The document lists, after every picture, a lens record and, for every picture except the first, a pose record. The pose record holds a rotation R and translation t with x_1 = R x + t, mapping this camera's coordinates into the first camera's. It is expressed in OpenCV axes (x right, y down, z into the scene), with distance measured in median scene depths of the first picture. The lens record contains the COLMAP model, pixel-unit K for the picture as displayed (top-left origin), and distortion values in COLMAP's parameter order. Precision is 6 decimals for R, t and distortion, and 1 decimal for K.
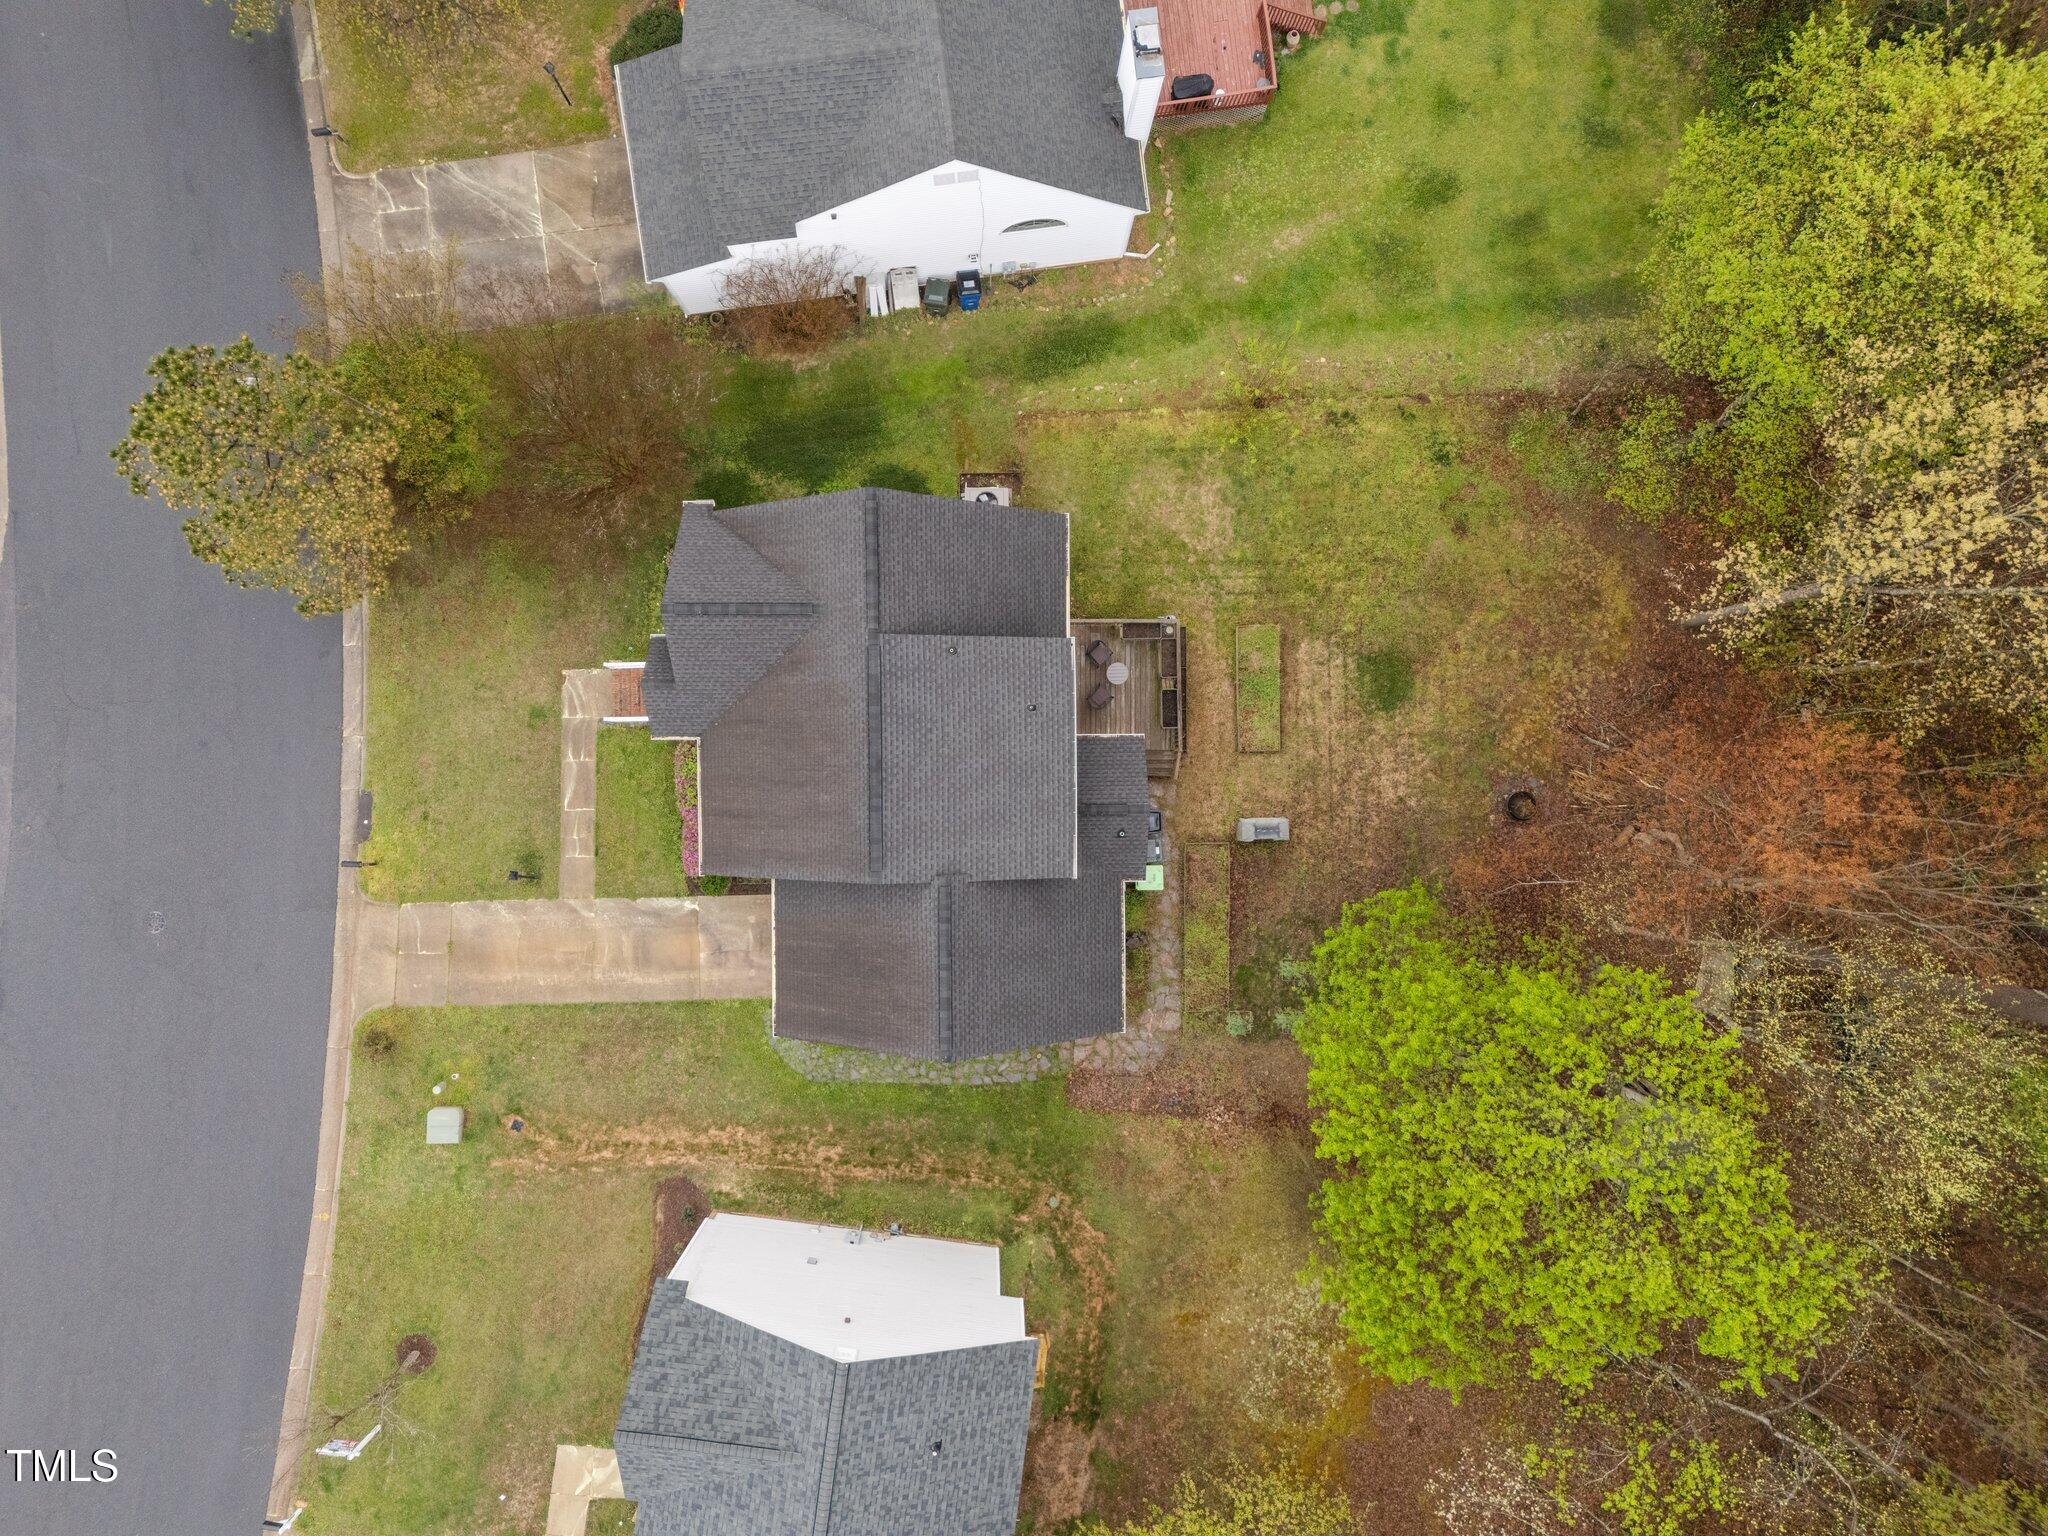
lens RADIAL K [[1517.5, 0, 1037.3], [0, 1517.5, 772.2], [0, 0, 1]] dist [0.114085, -0.135780]
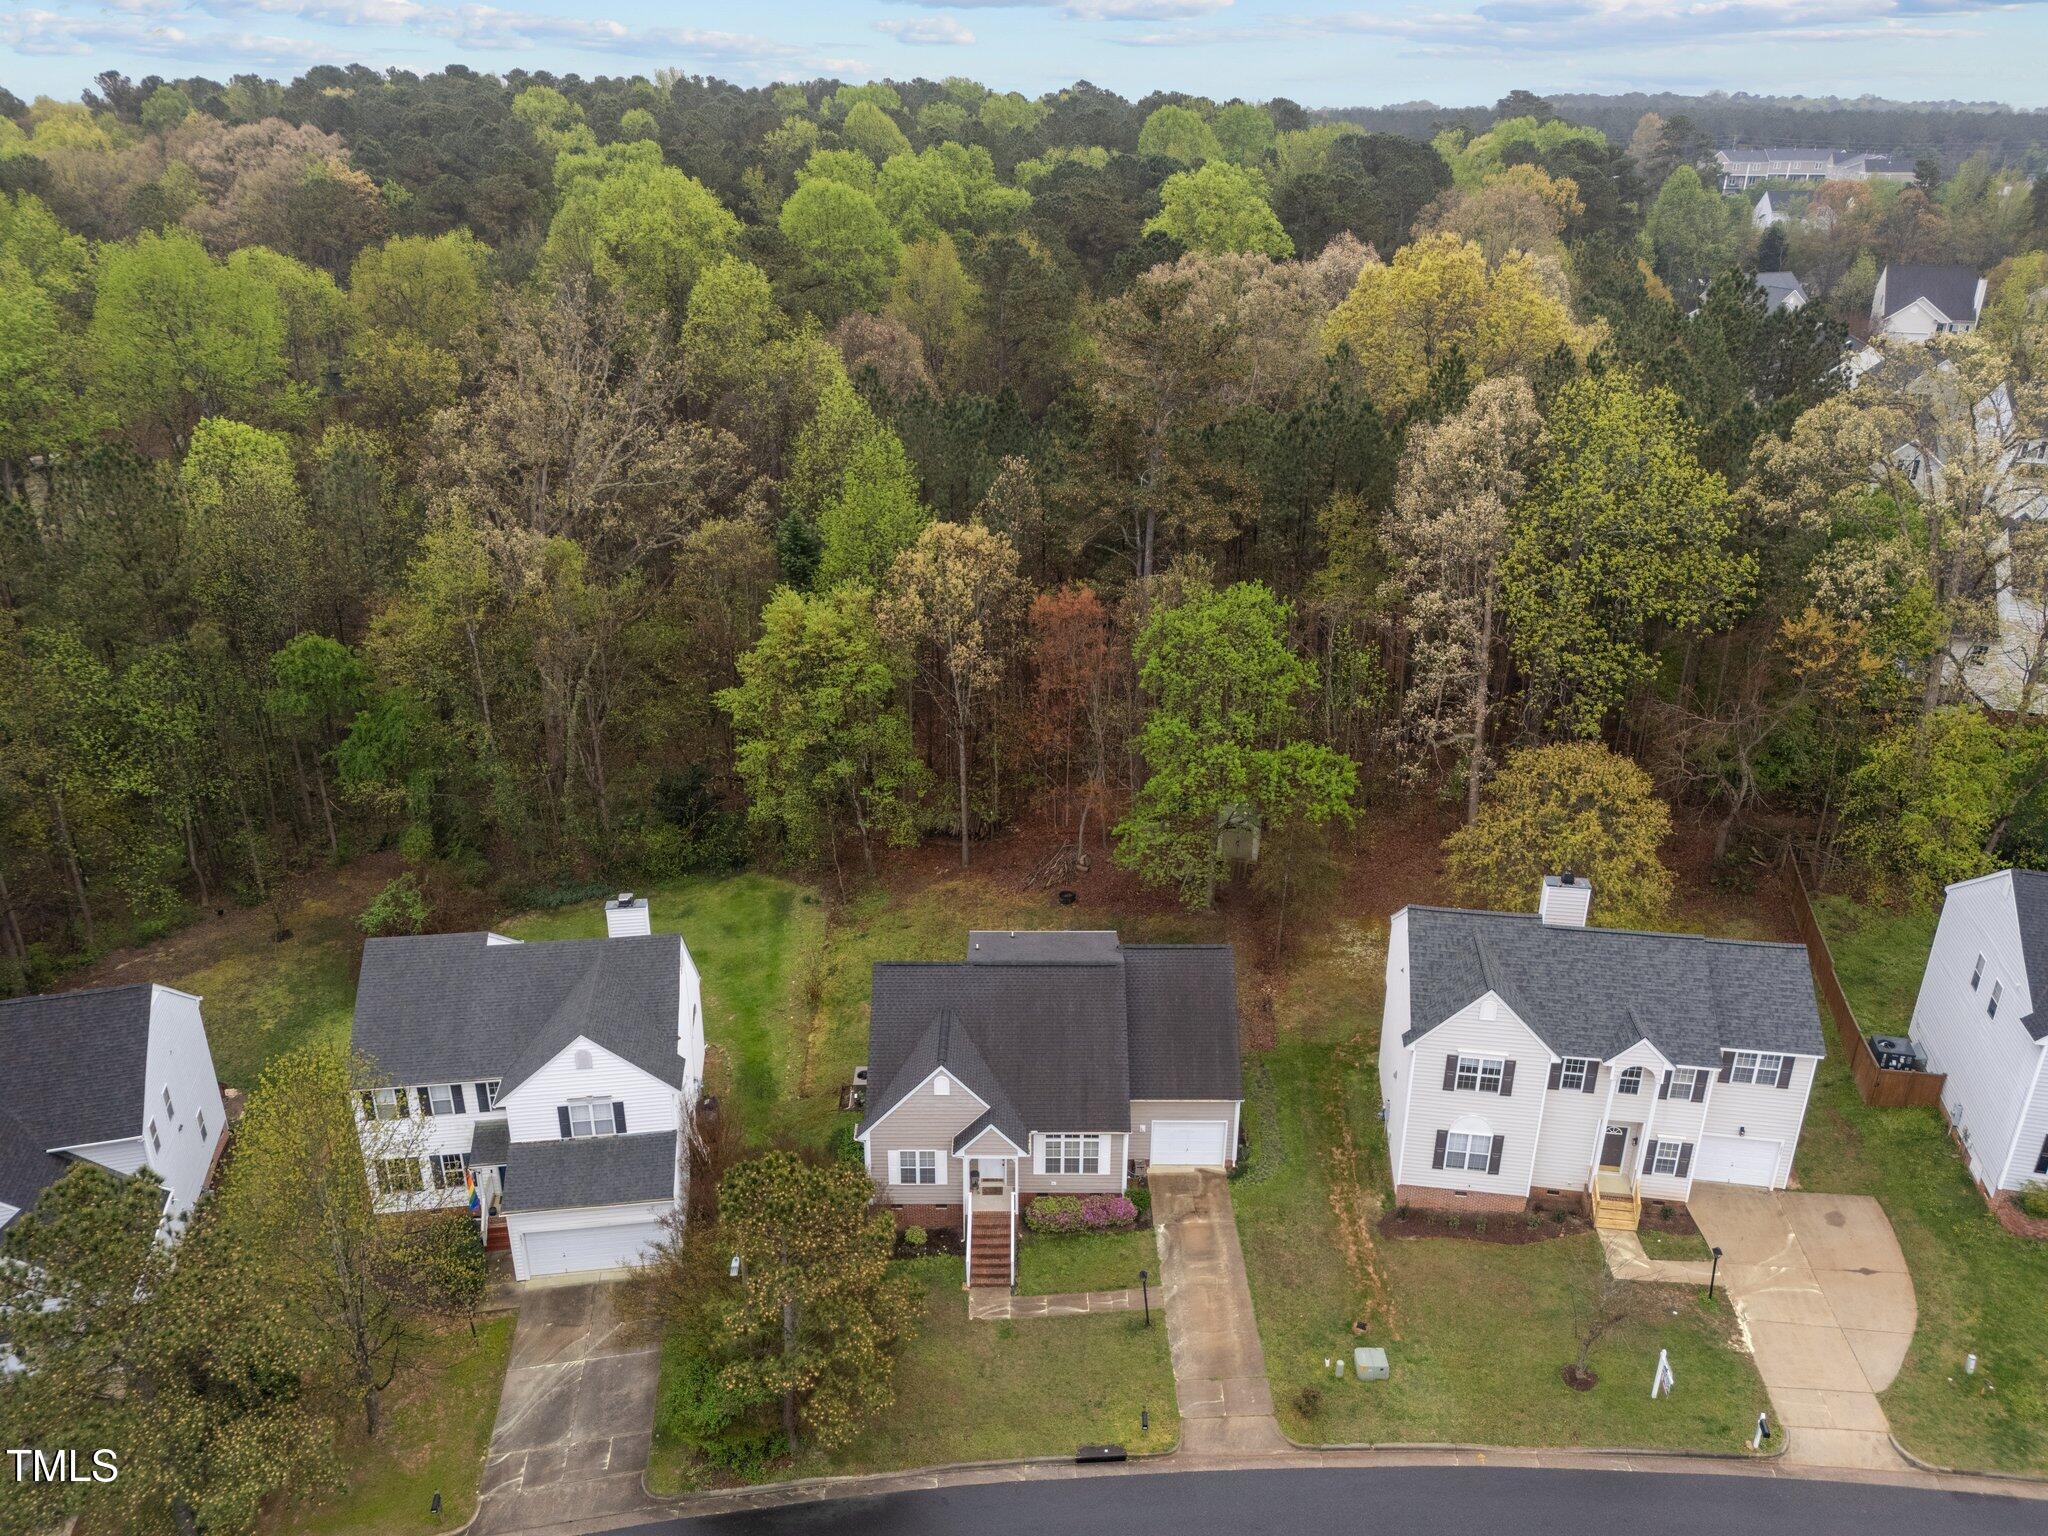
lens RADIAL K [[1517.5, 0, 1037.3], [0, 1517.5, 772.2], [0, 0, 1]] dist [0.114085, -0.135780]
pose [[-0.004764, -0.423419, 0.905922, -1.204674], [0.999989, -0.002172, 0.004244, -0.018546], [0.000171, 0.905932, 0.423424, 0.130814]]
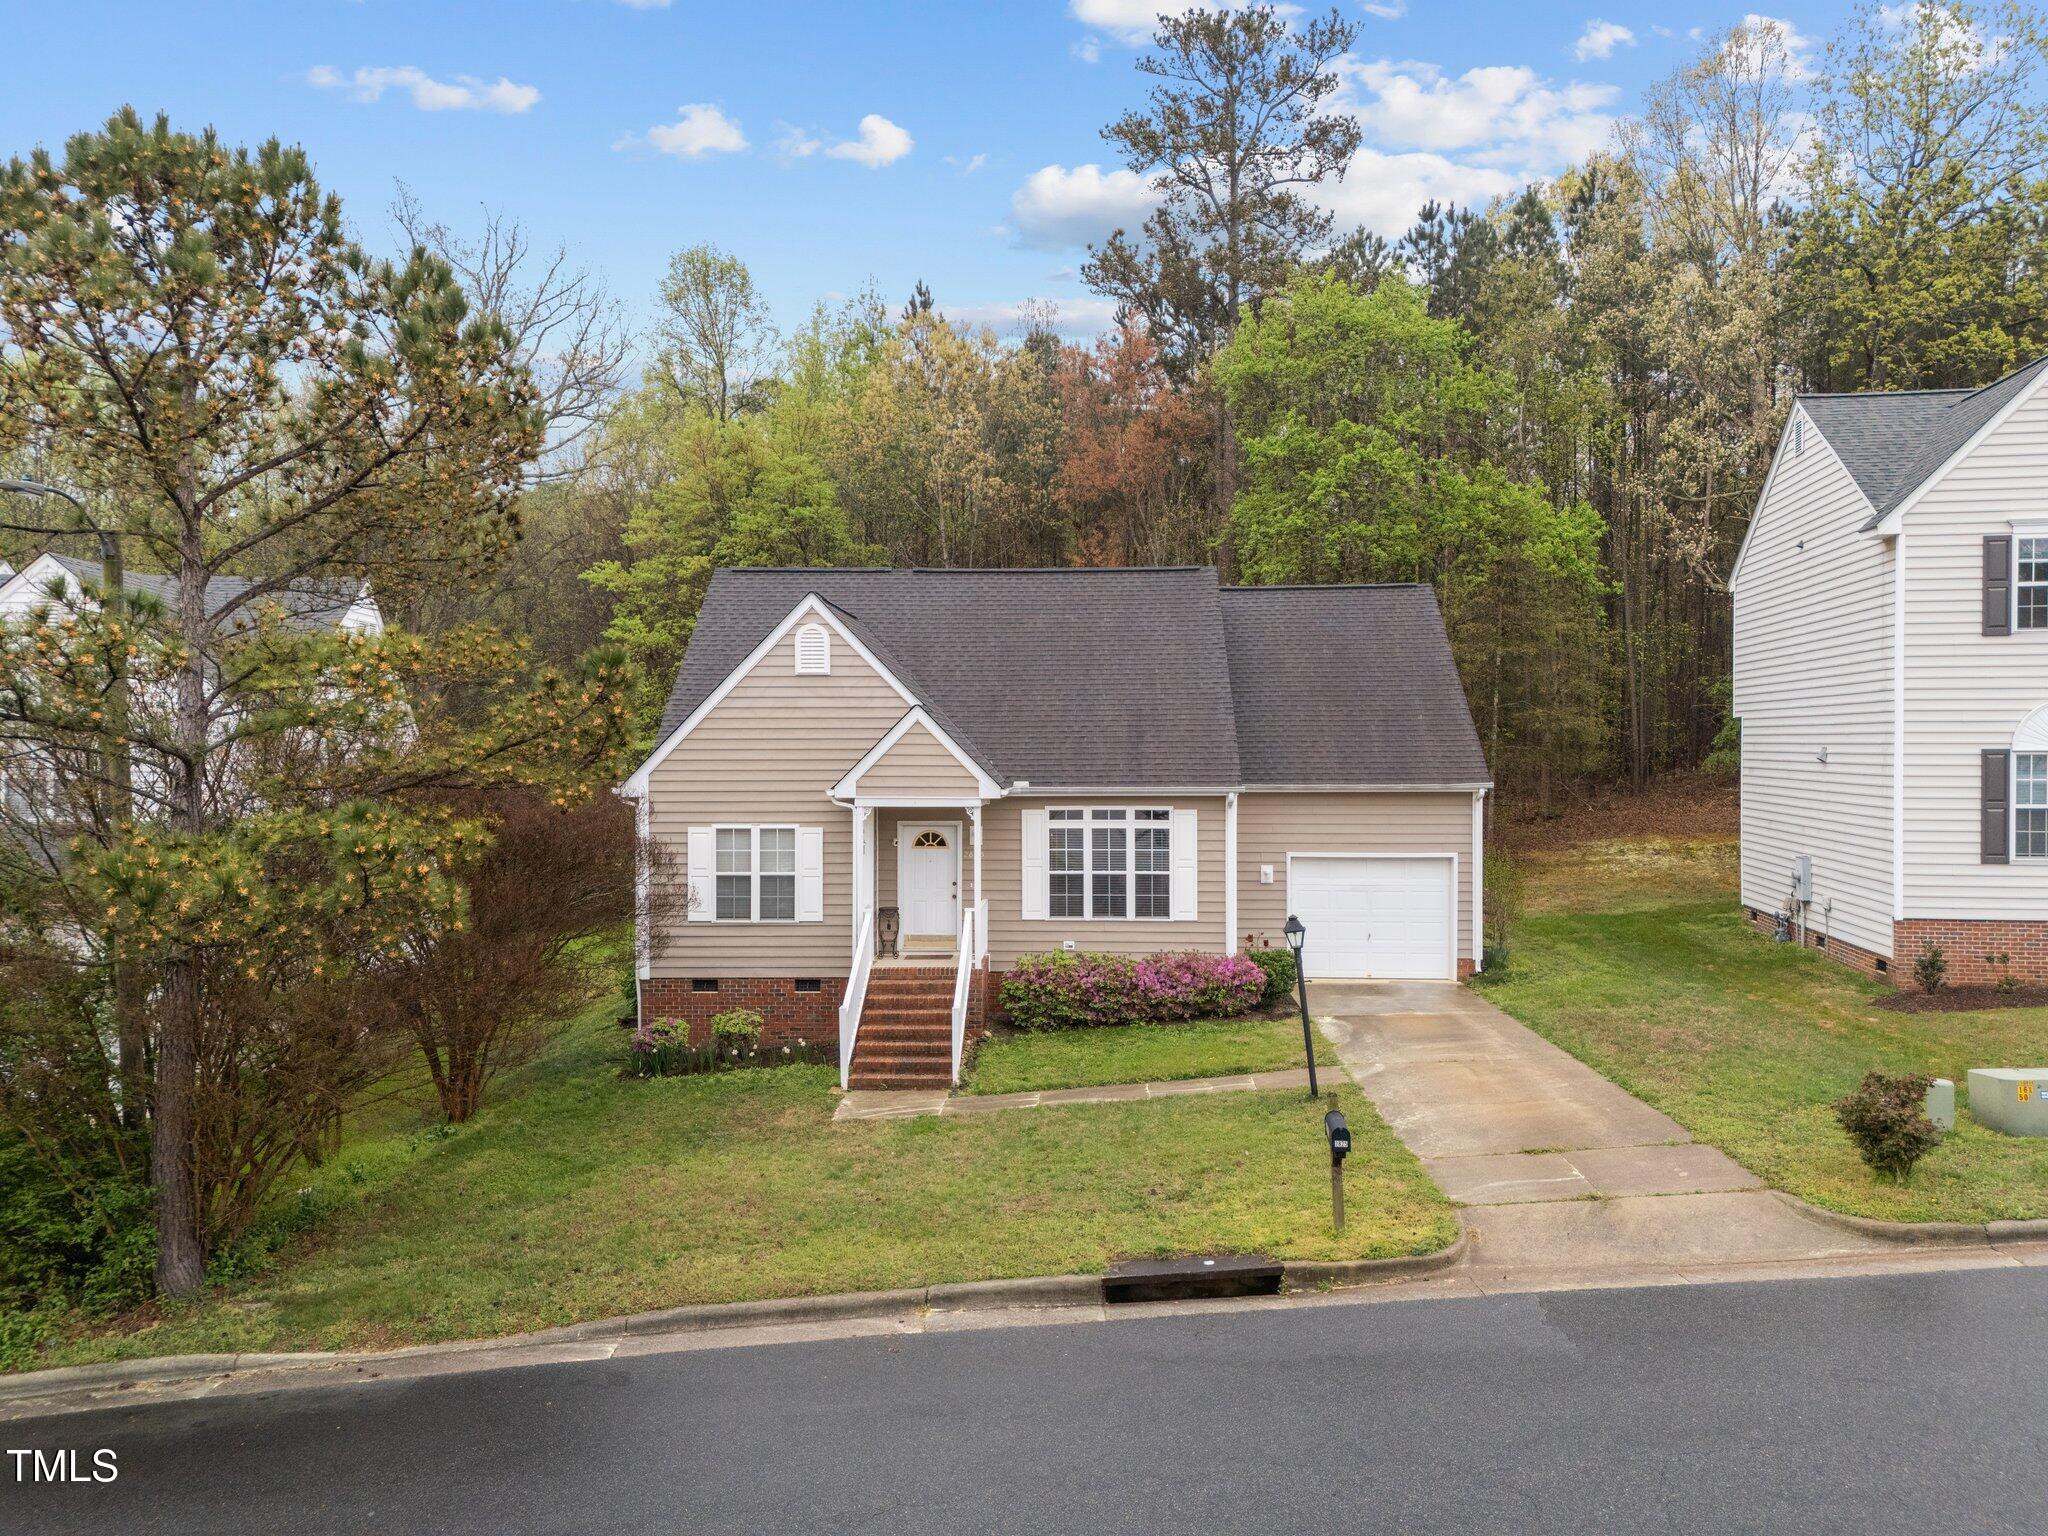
lens RADIAL K [[1517.5, 0, 1037.3], [0, 1517.5, 772.2], [0, 0, 1]] dist [0.114085, -0.135780]
pose [[0.037746, -0.035357, 0.998662, -0.745379], [0.999245, -0.007914, -0.038048, 0.009903], [0.009249, 0.999343, 0.035031, 0.897066]]
